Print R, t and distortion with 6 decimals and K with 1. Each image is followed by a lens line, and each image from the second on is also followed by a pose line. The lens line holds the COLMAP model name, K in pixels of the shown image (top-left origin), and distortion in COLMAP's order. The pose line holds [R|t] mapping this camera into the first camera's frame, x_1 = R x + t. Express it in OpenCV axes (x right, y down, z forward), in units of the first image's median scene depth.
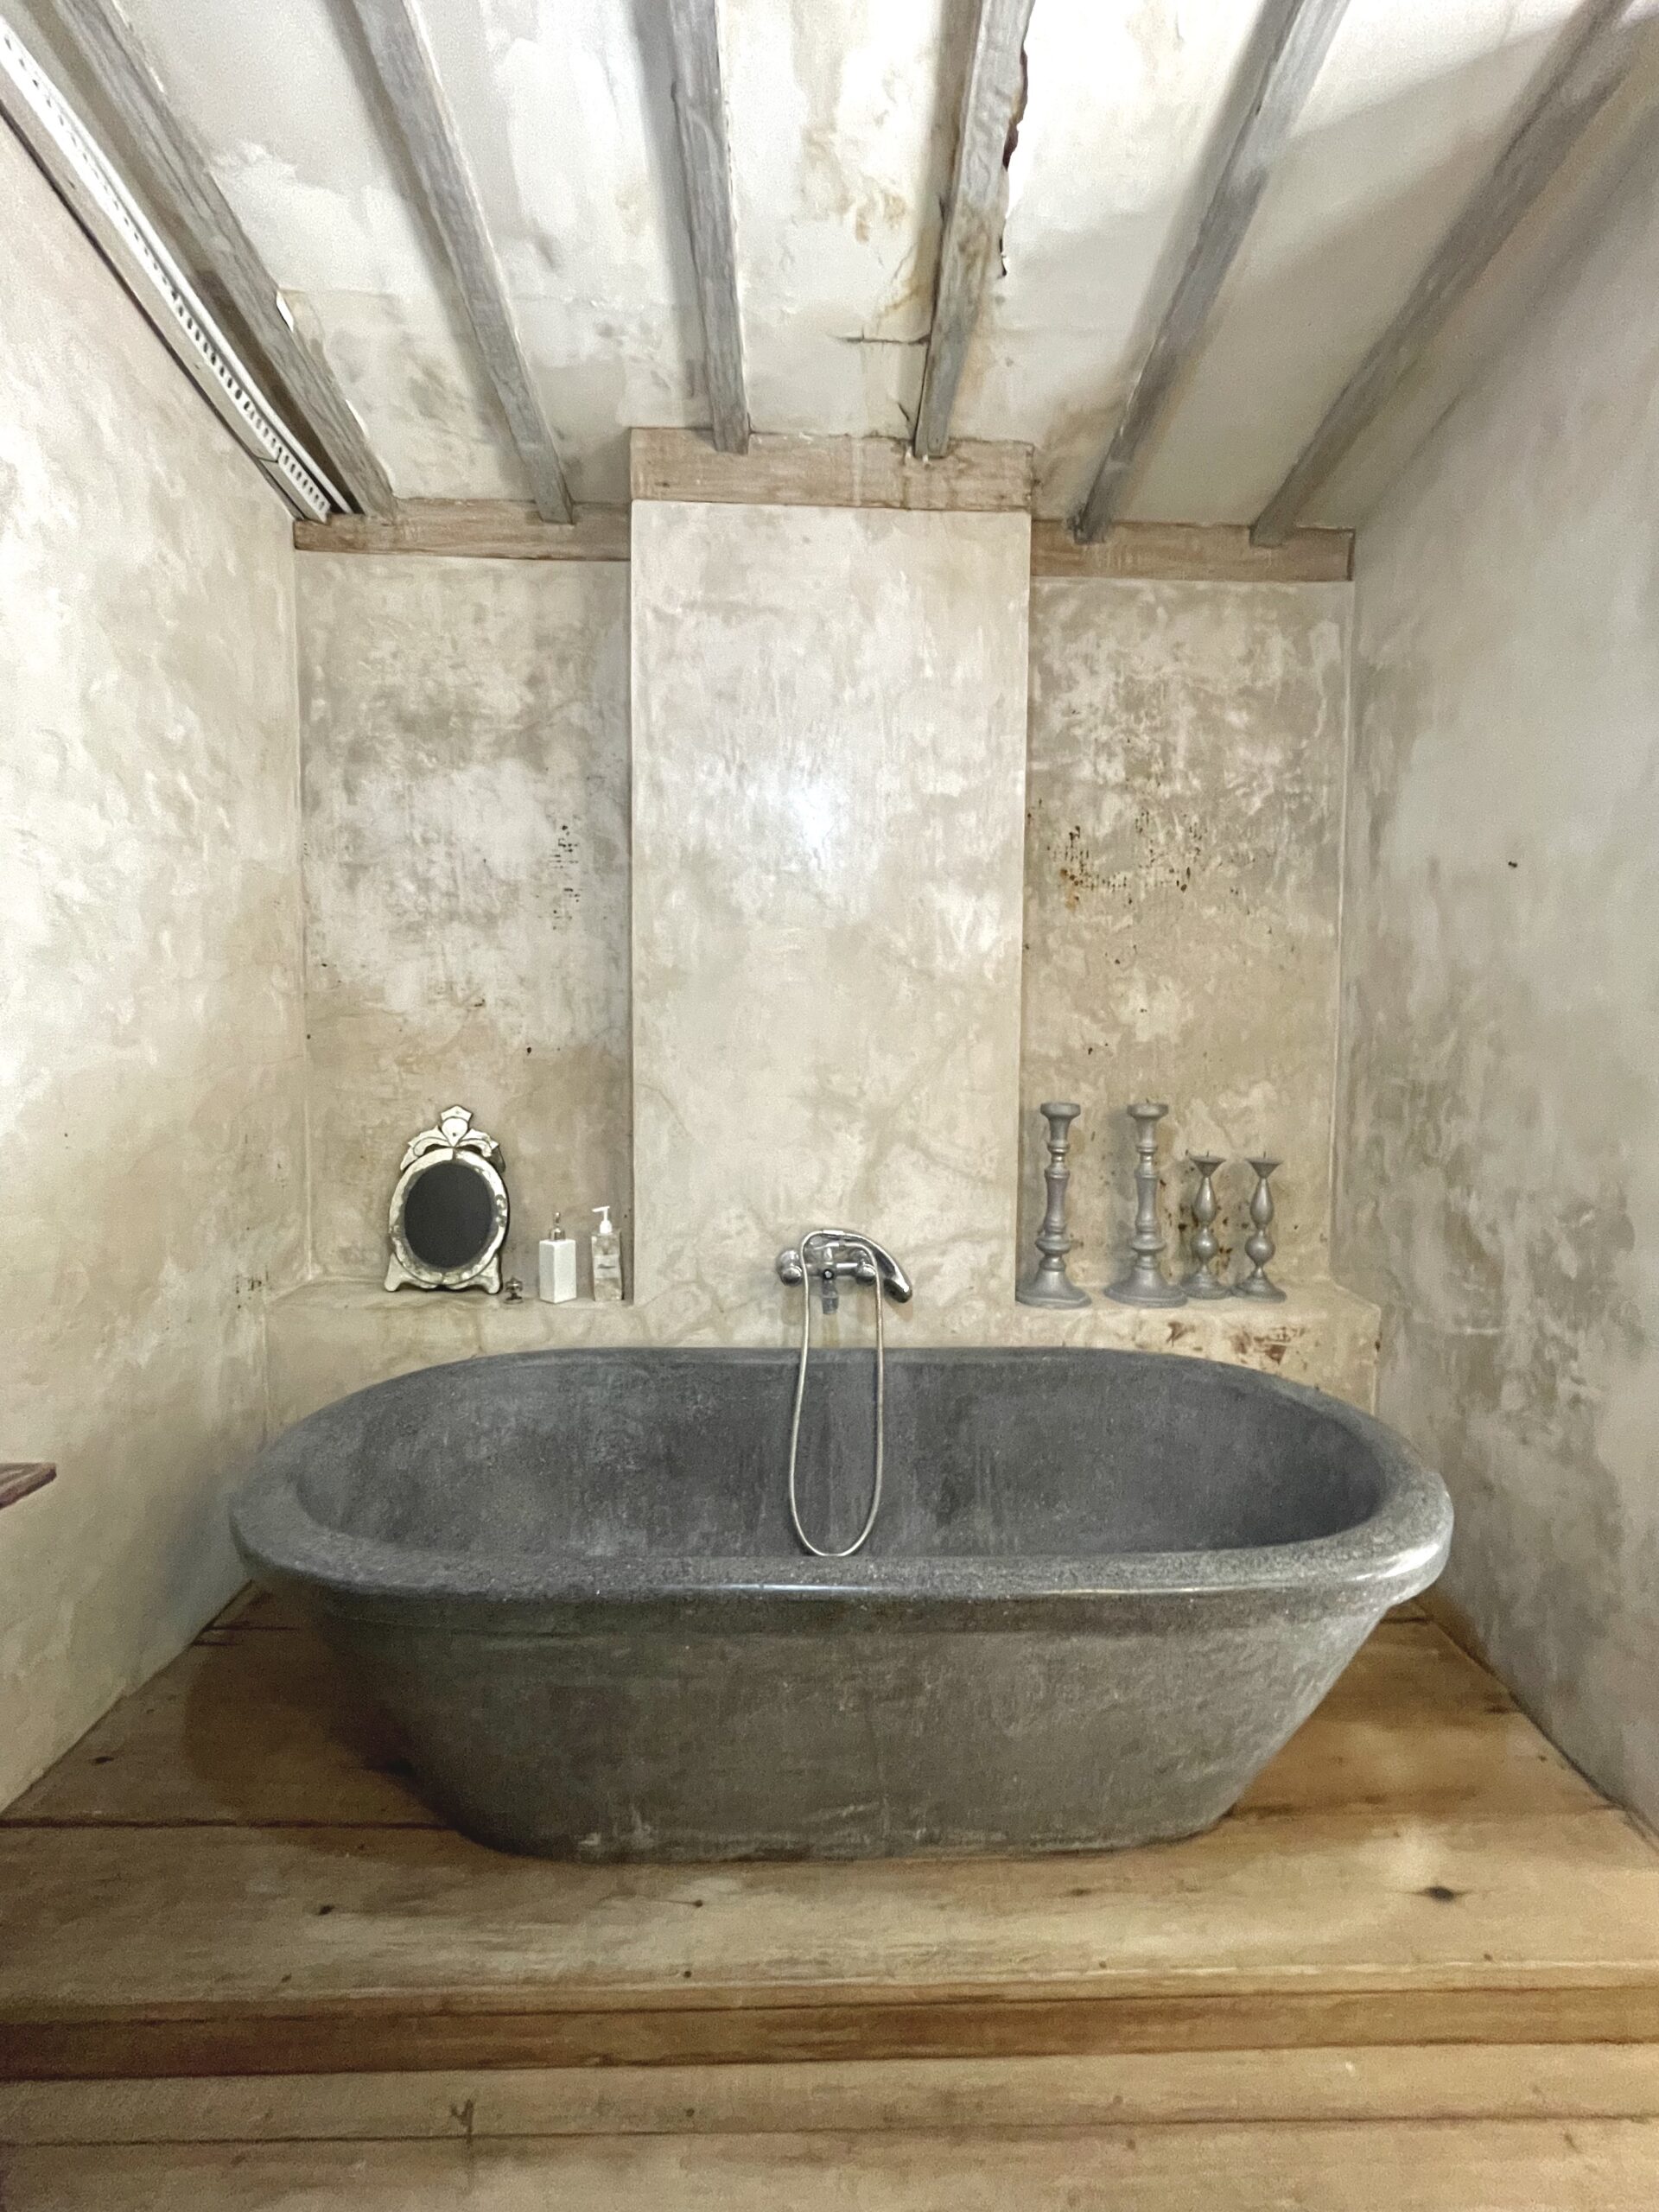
lens RADIAL K [[893.3, 0, 829.6], [0, 893.3, 1109.8], [0, 0, 1]] dist [-0.004631, 0.000195]
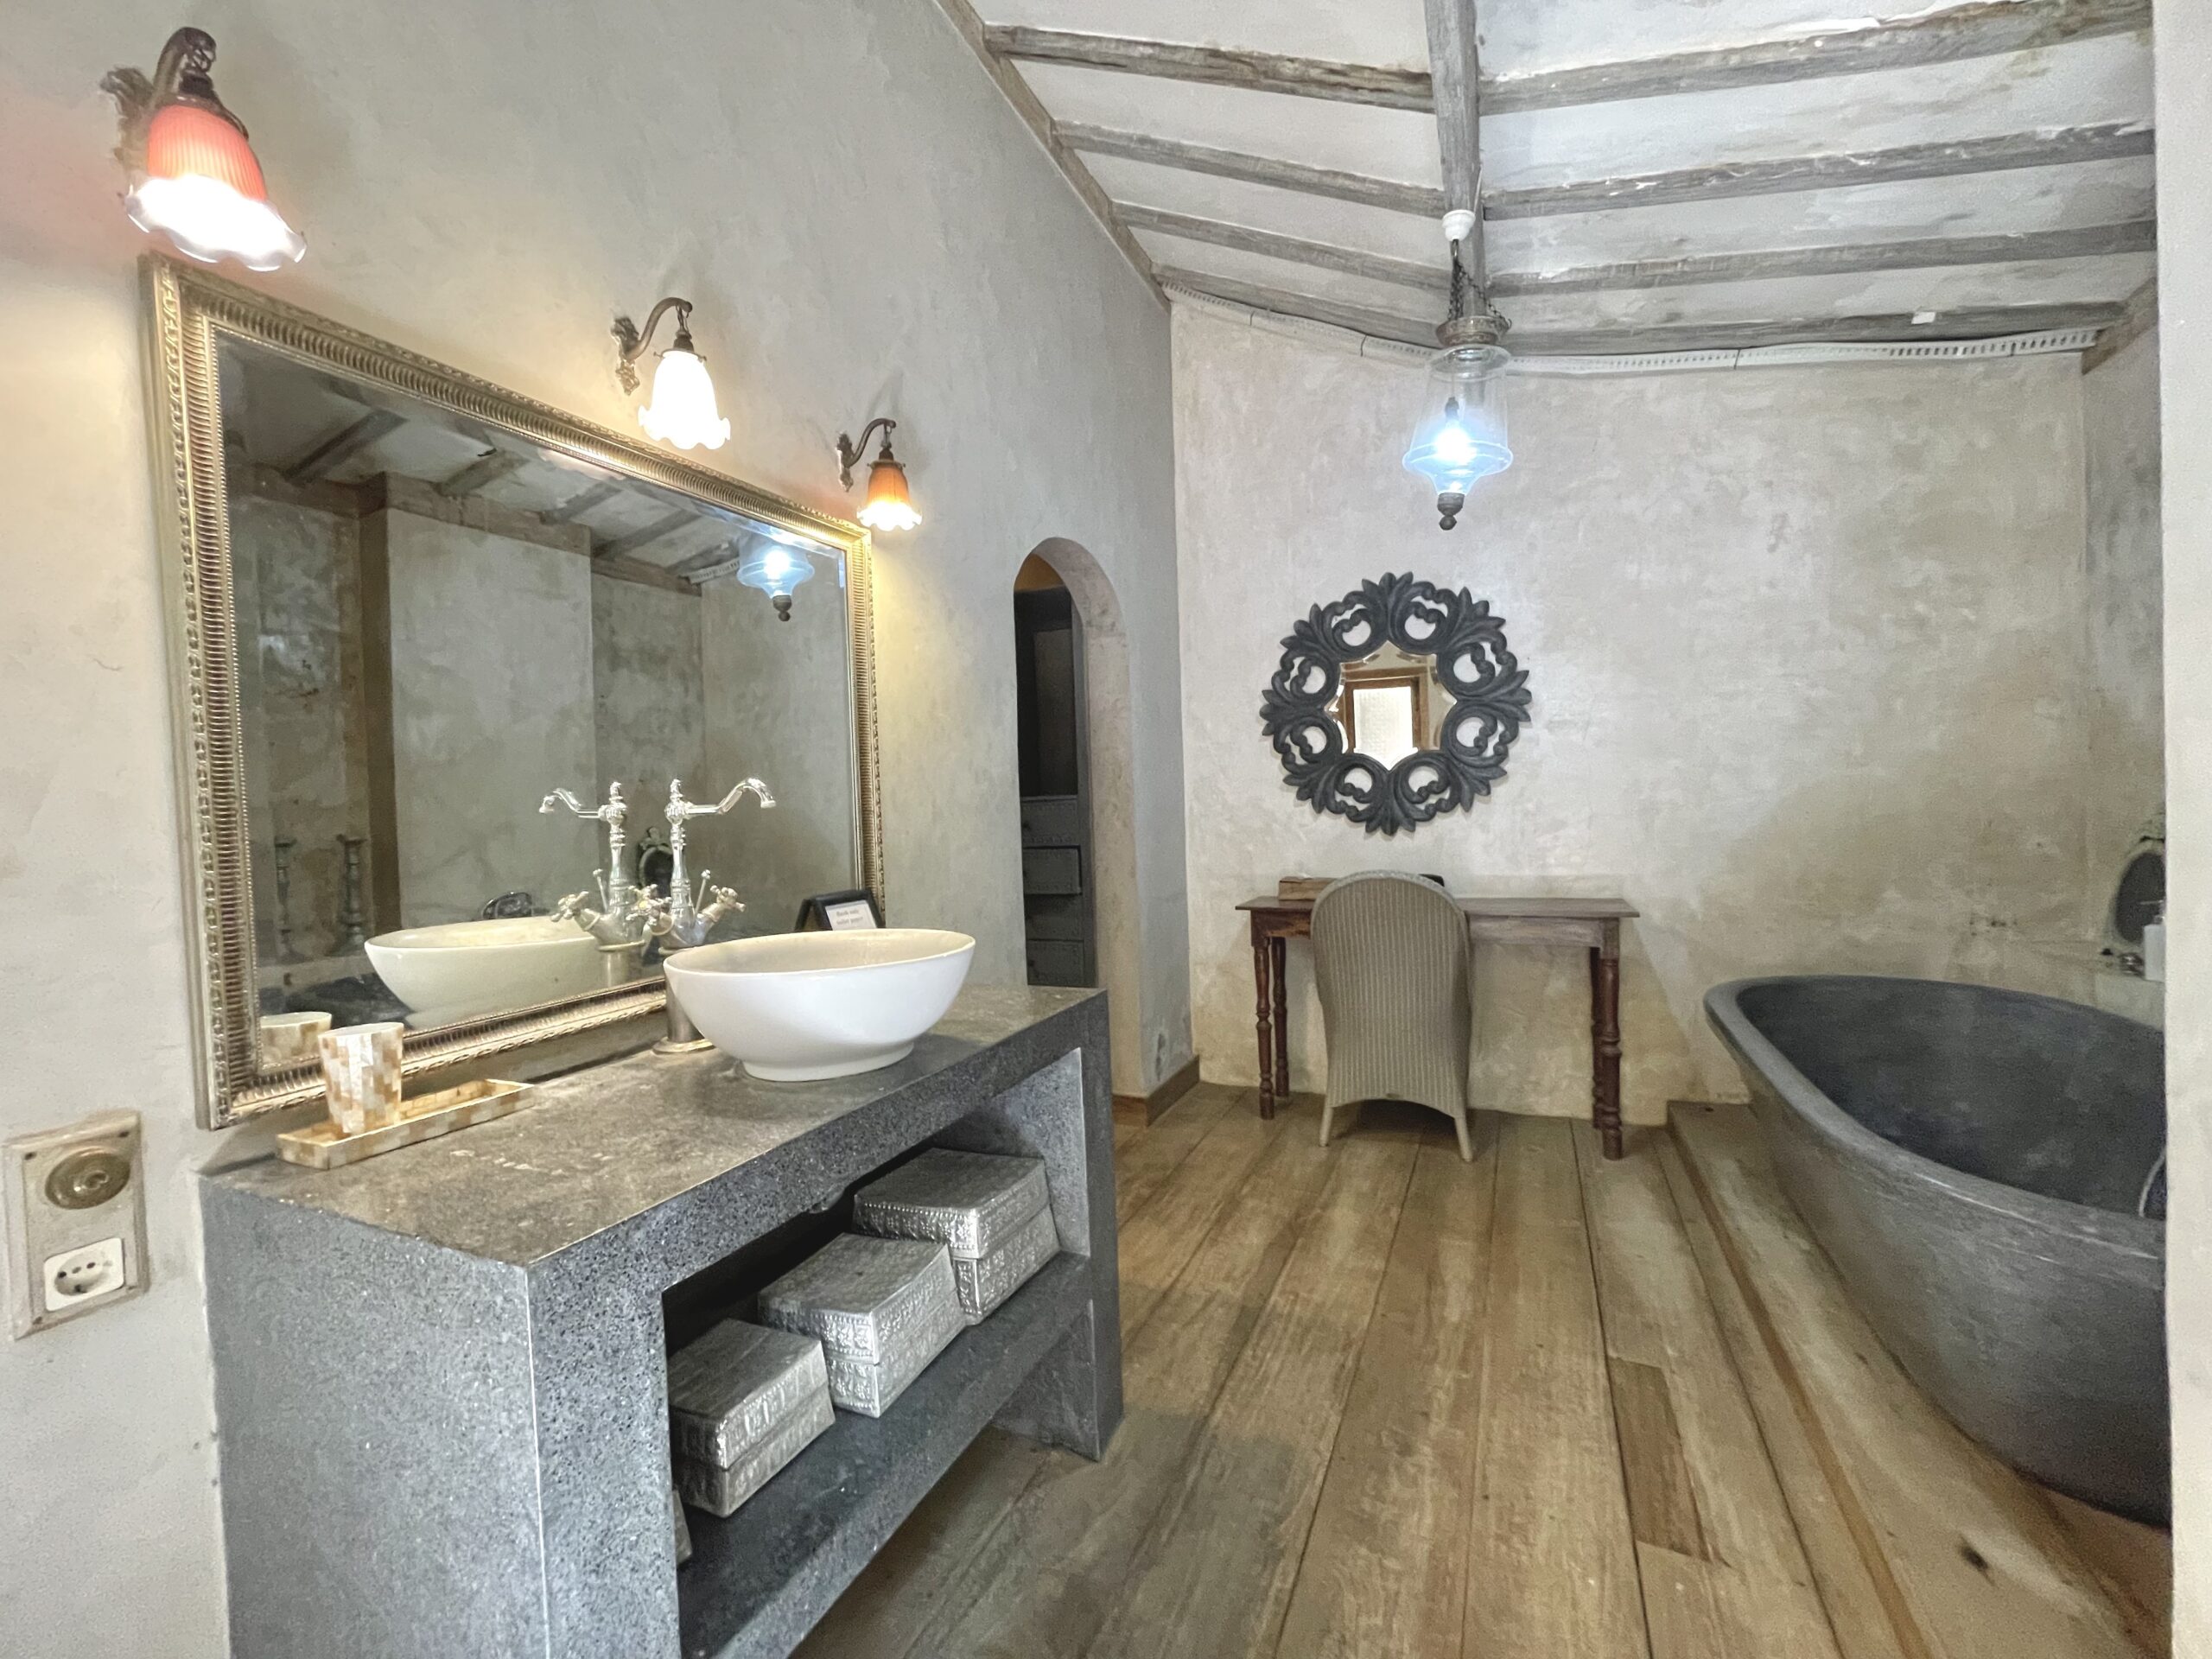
lens RADIAL K [[893.3, 0, 1105.4], [0, 893.3, 831.3], [0, 0, 1]] dist [-0.004631, 0.000195]
pose [[-0.439681, 0.034753, -0.897481, 1.459098], [-0.013968, 0.998866, 0.045522, -0.000763], [0.898045, 0.032551, -0.438697, 0.367773]]
